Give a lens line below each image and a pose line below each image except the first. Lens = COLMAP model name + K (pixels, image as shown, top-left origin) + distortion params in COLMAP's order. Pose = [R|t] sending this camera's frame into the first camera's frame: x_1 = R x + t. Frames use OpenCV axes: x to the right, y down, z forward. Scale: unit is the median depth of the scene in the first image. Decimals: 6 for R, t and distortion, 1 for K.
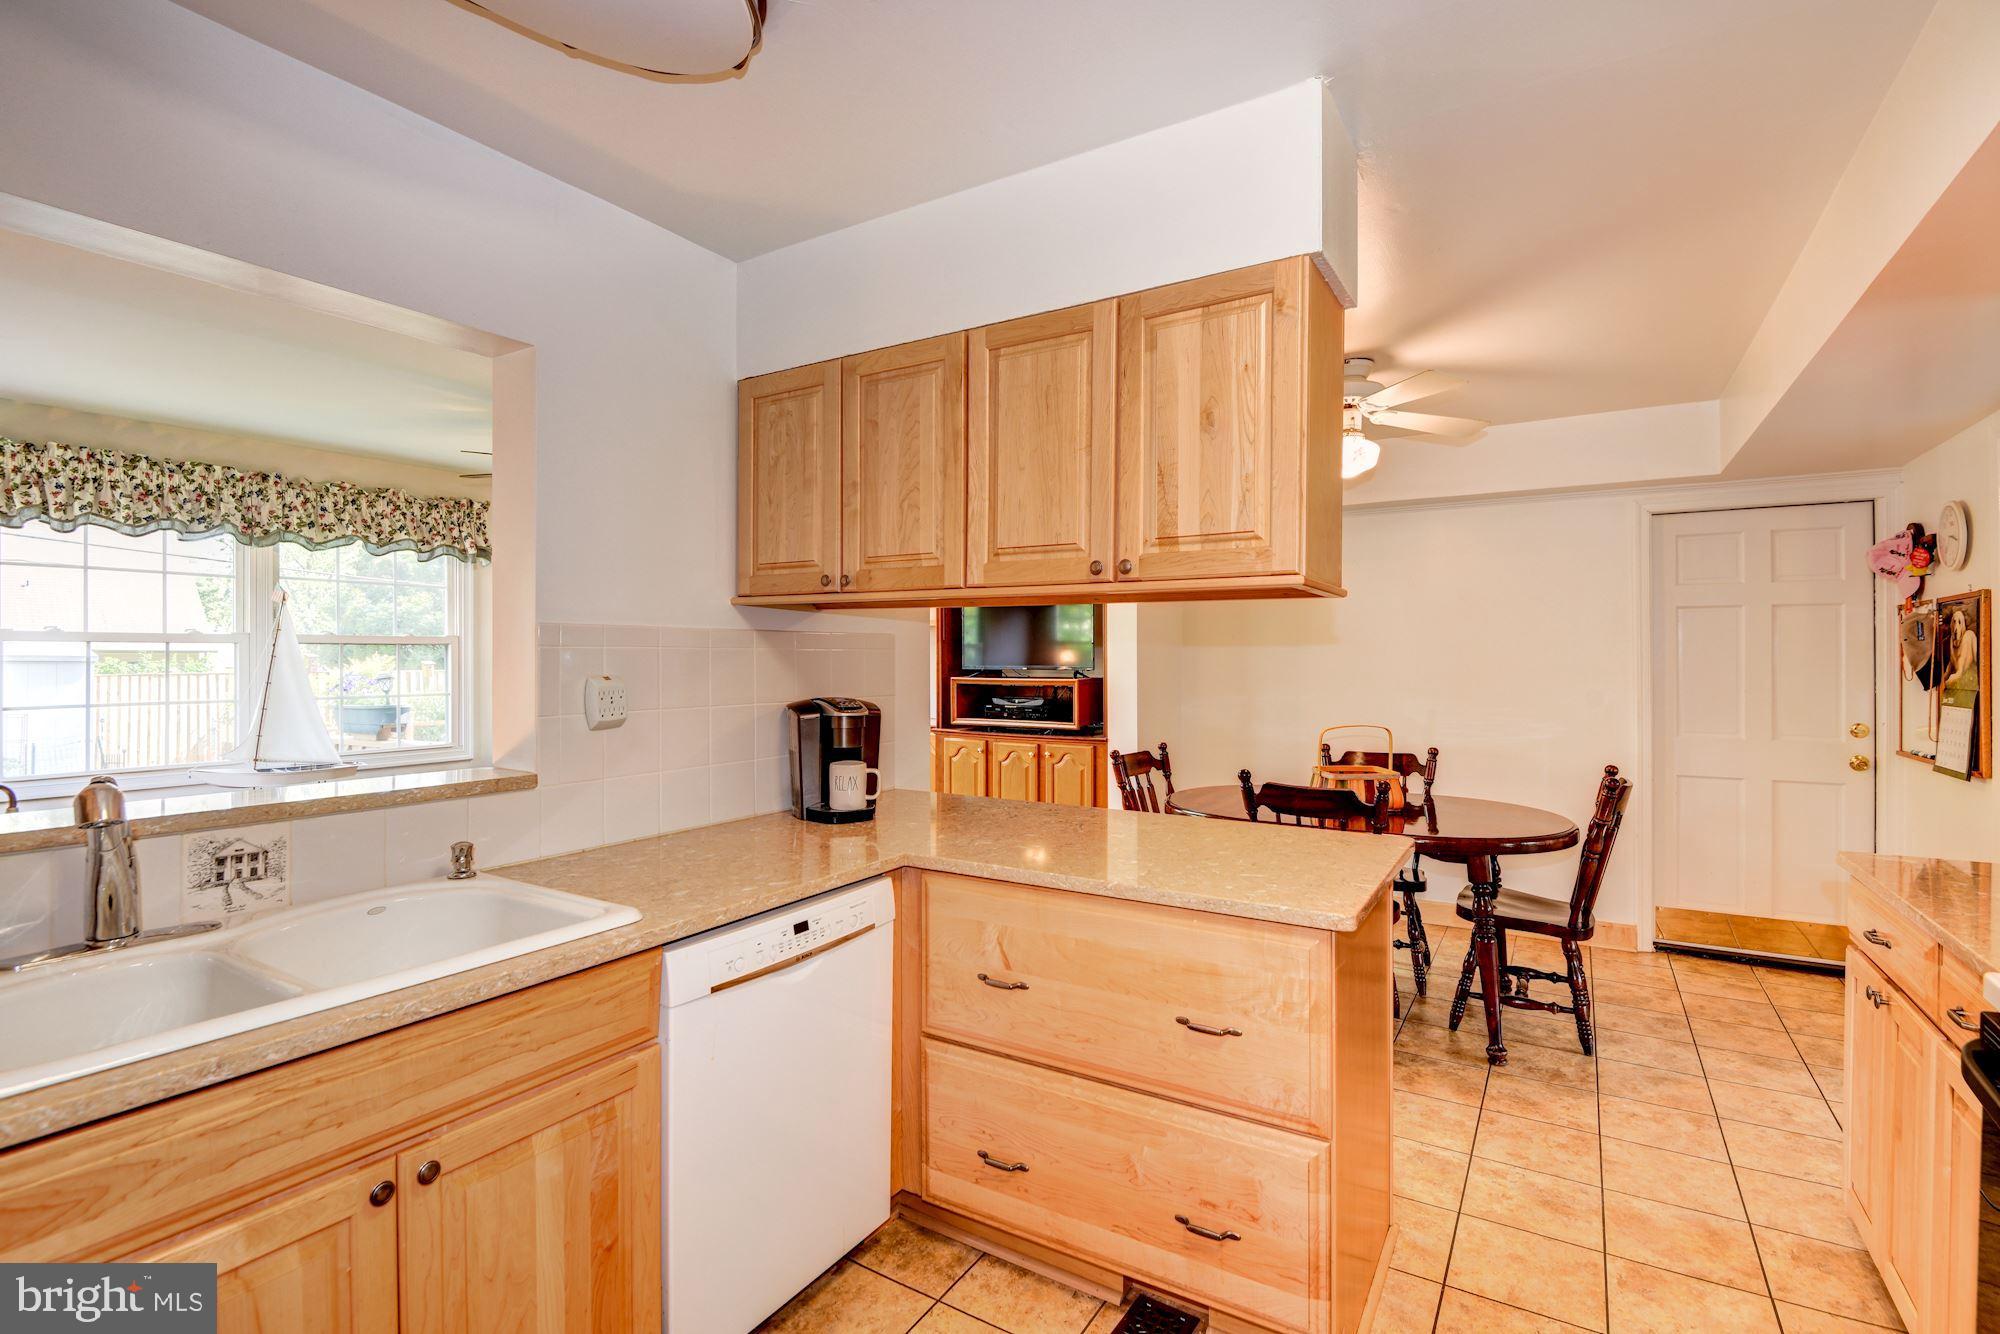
lens RADIAL K [[944.1, 0, 1011.1], [0, 944.1, 640.9], [0, 0, 1]] dist [0.003426, -0.011819]
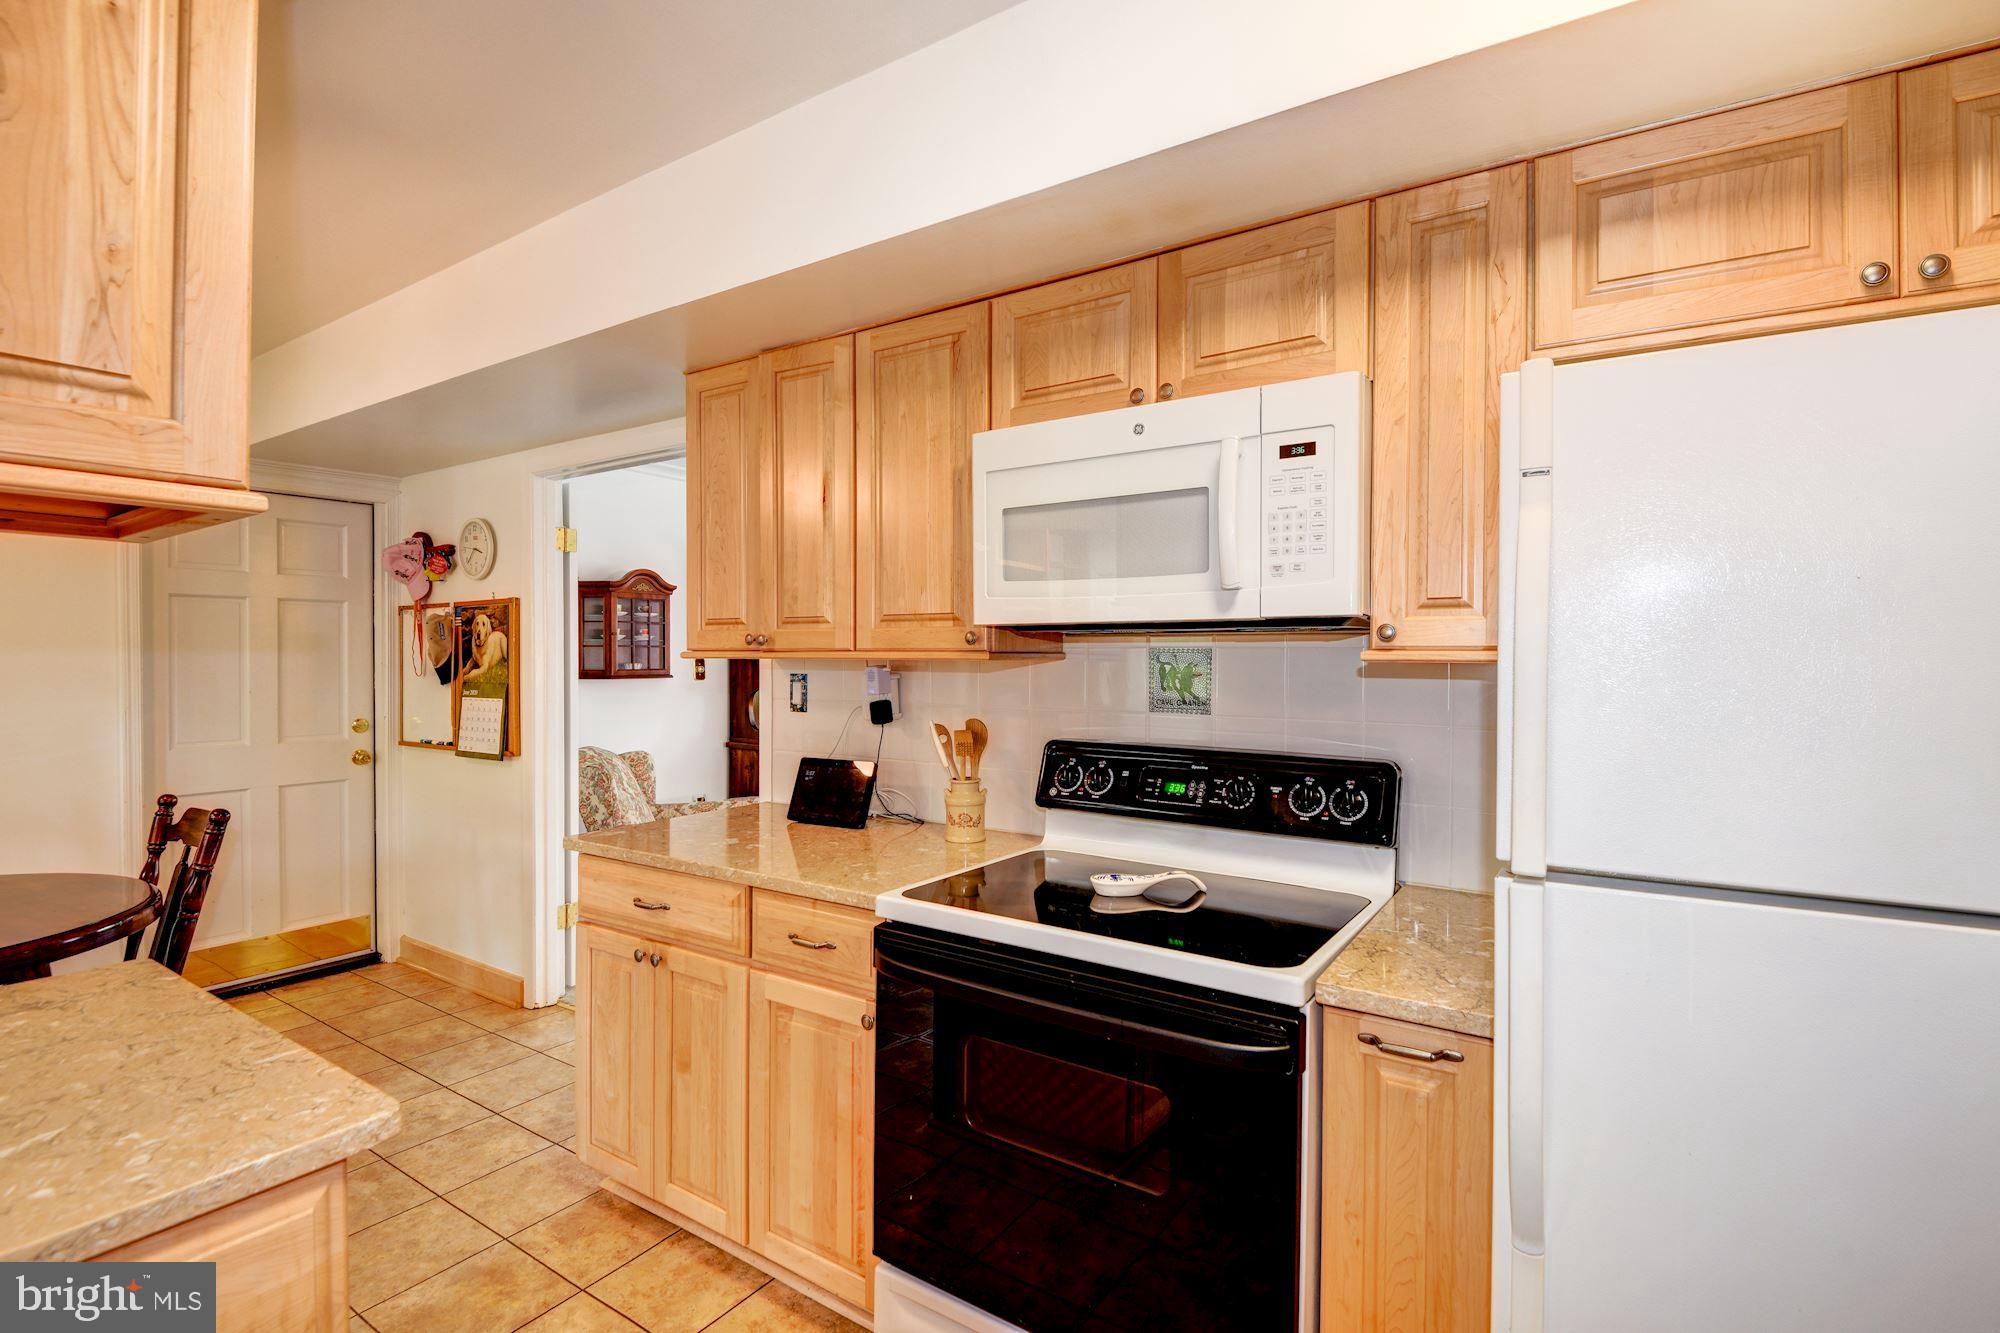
lens RADIAL K [[913.2, 0, 1003.5], [0, 913.2, 658.4], [0, 0, 1]] dist [0.019209, -0.022148]
pose [[0.038504, -0.004180, 0.999250, -0.116782], [-0.017117, 0.999842, 0.004842, 0.007051], [-0.999112, -0.017290, 0.038426, 0.395751]]
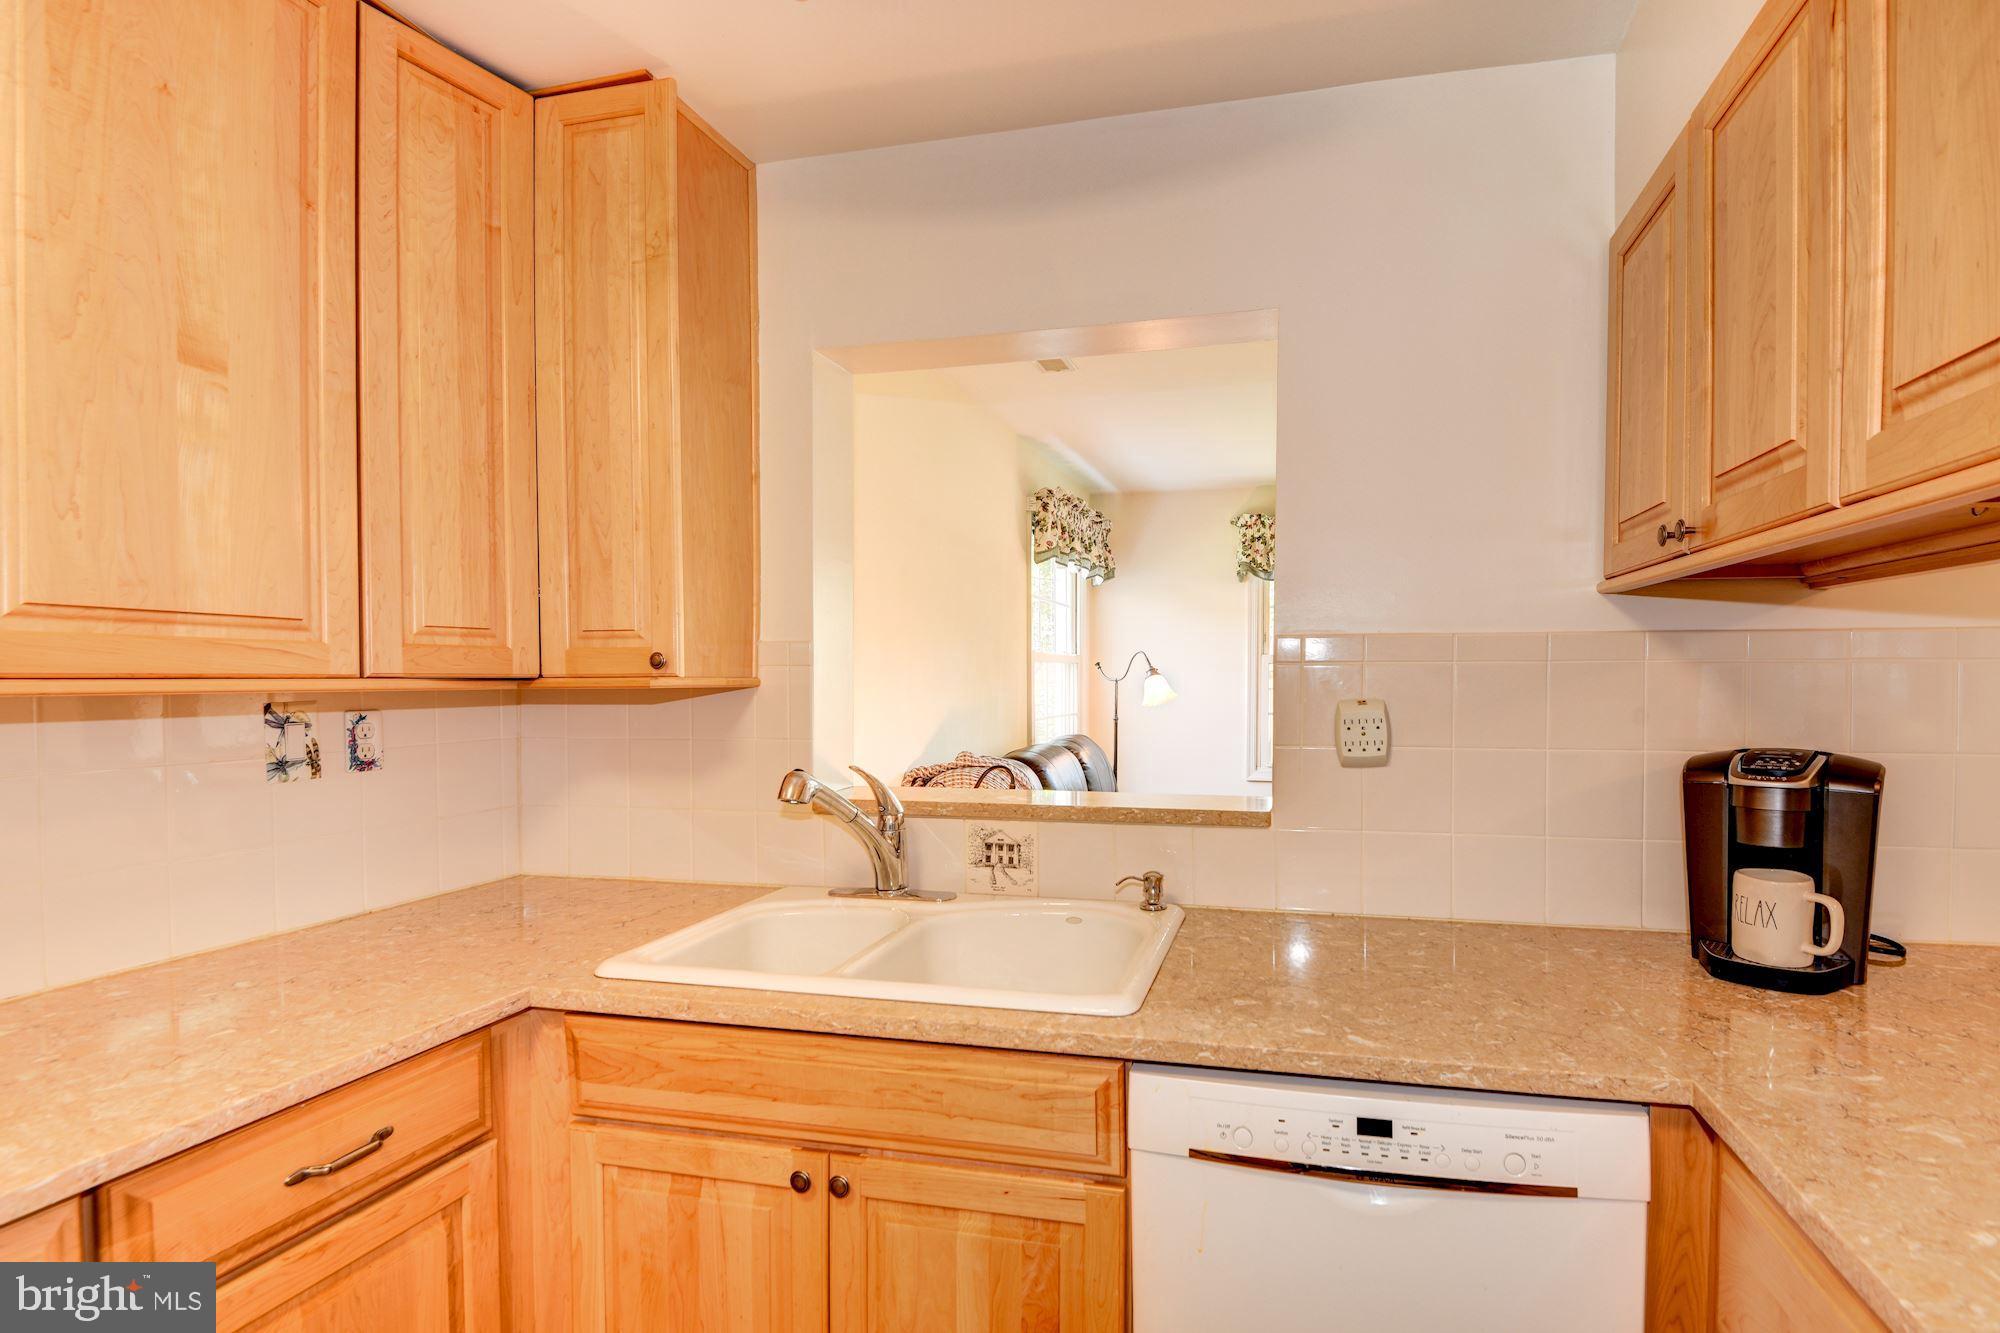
lens RADIAL K [[936.0, 0, 1089.9], [0, 936.0, 692.5], [0, 0, 1]] dist [0.003666, -0.000855]
pose [[0.318863, 0.017711, -0.947635, 0.202155], [0.015158, 0.999602, 0.023783, 0.008124], [0.947679, -0.021948, 0.318468, 0.467960]]
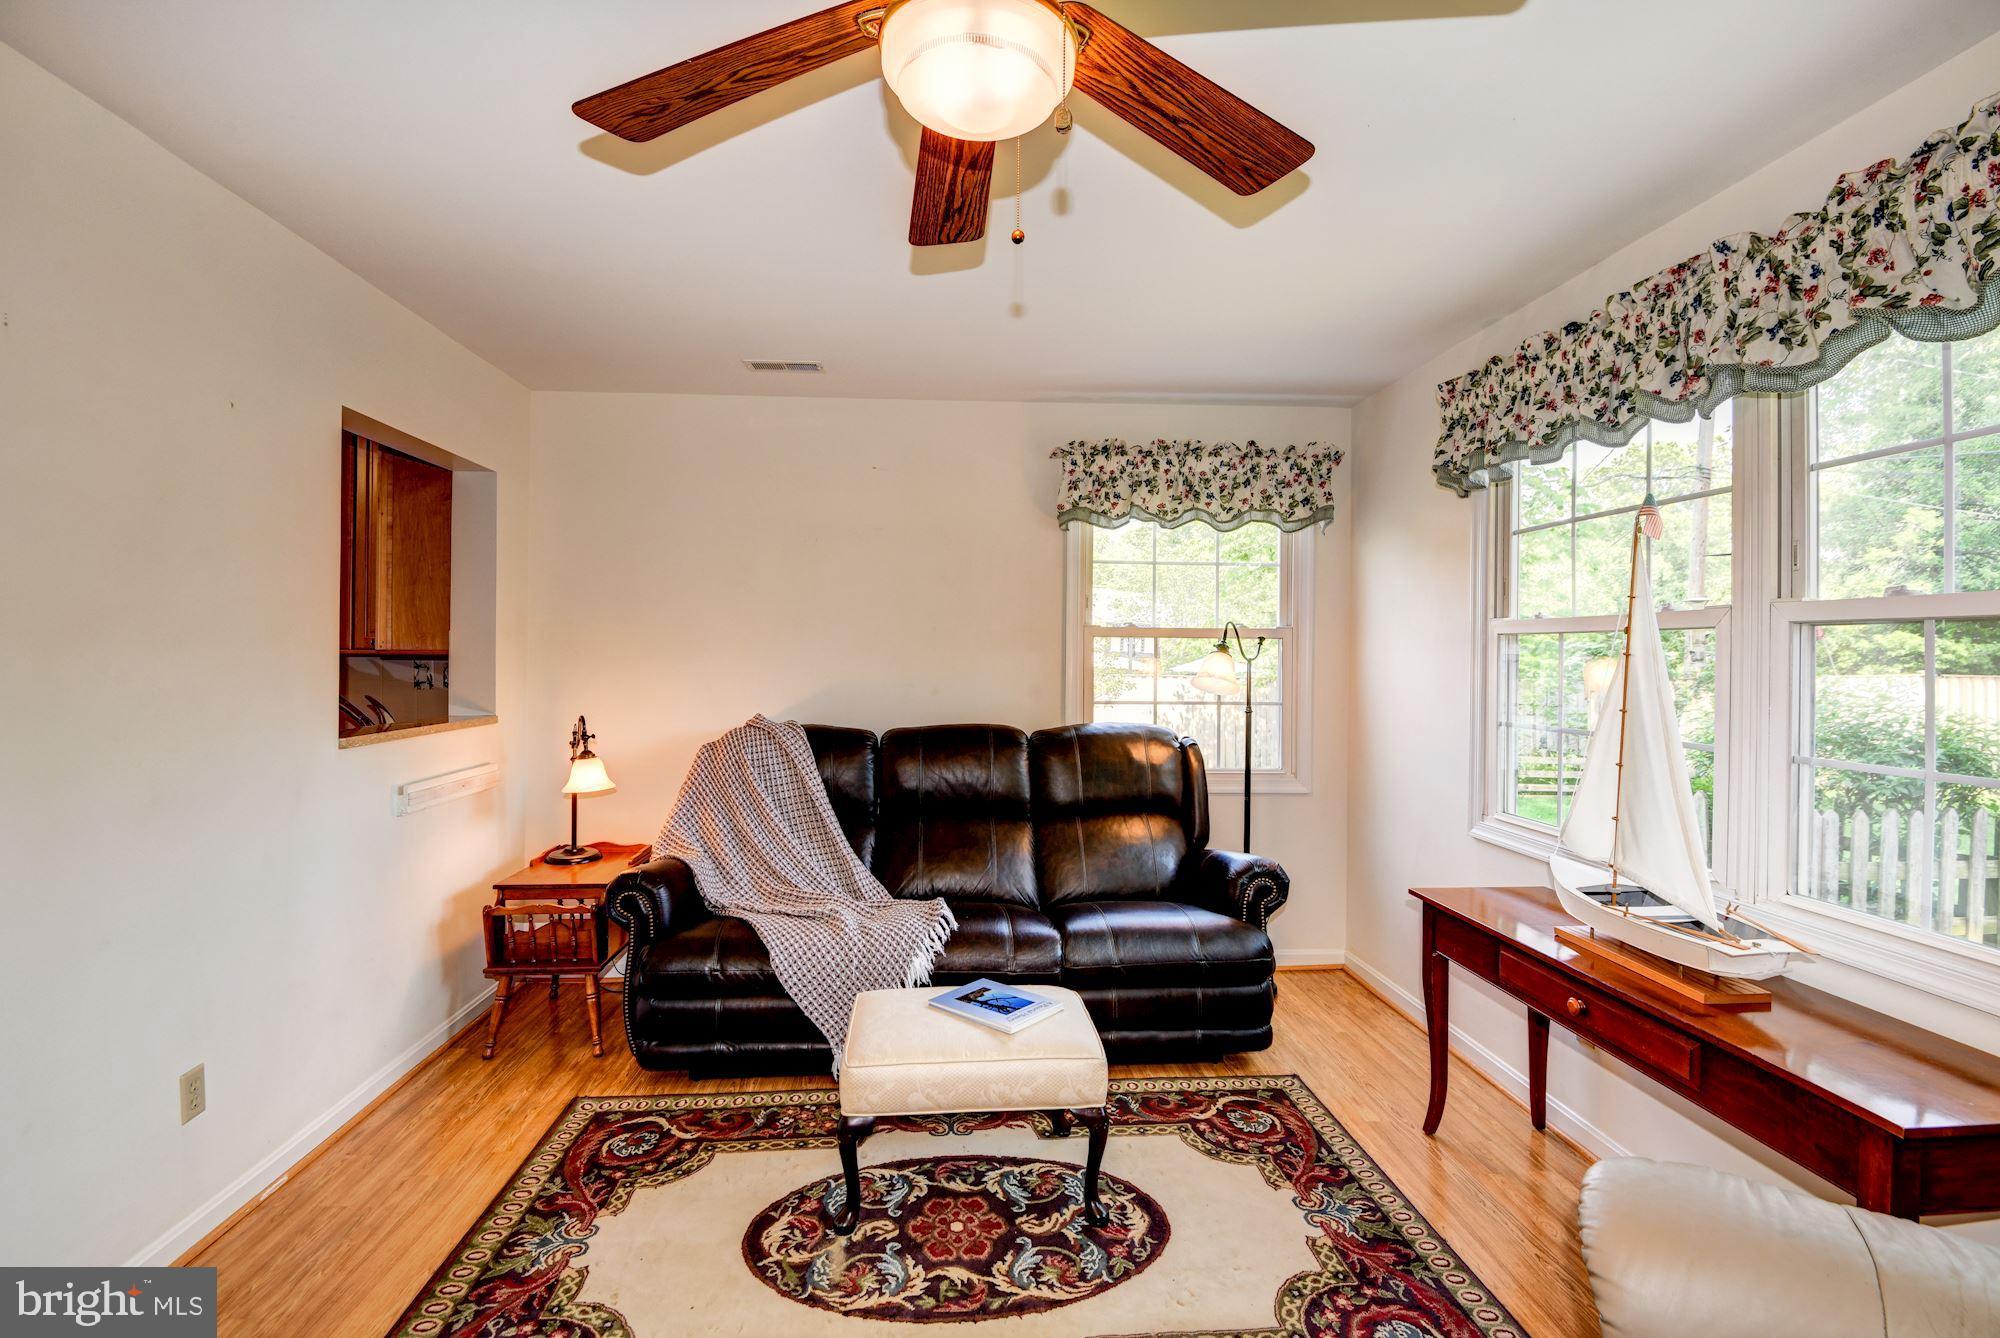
lens RADIAL K [[913.2, 0, 1003.5], [0, 913.2, 660.9], [0, 0, 1]] dist [0.019209, -0.022148]
pose [[-0.807823, 0.001977, -0.589422, -0.460712], [0.005949, 0.999971, -0.004800, 0.035186], [0.589396, -0.007384, -0.807811, 2.088309]]
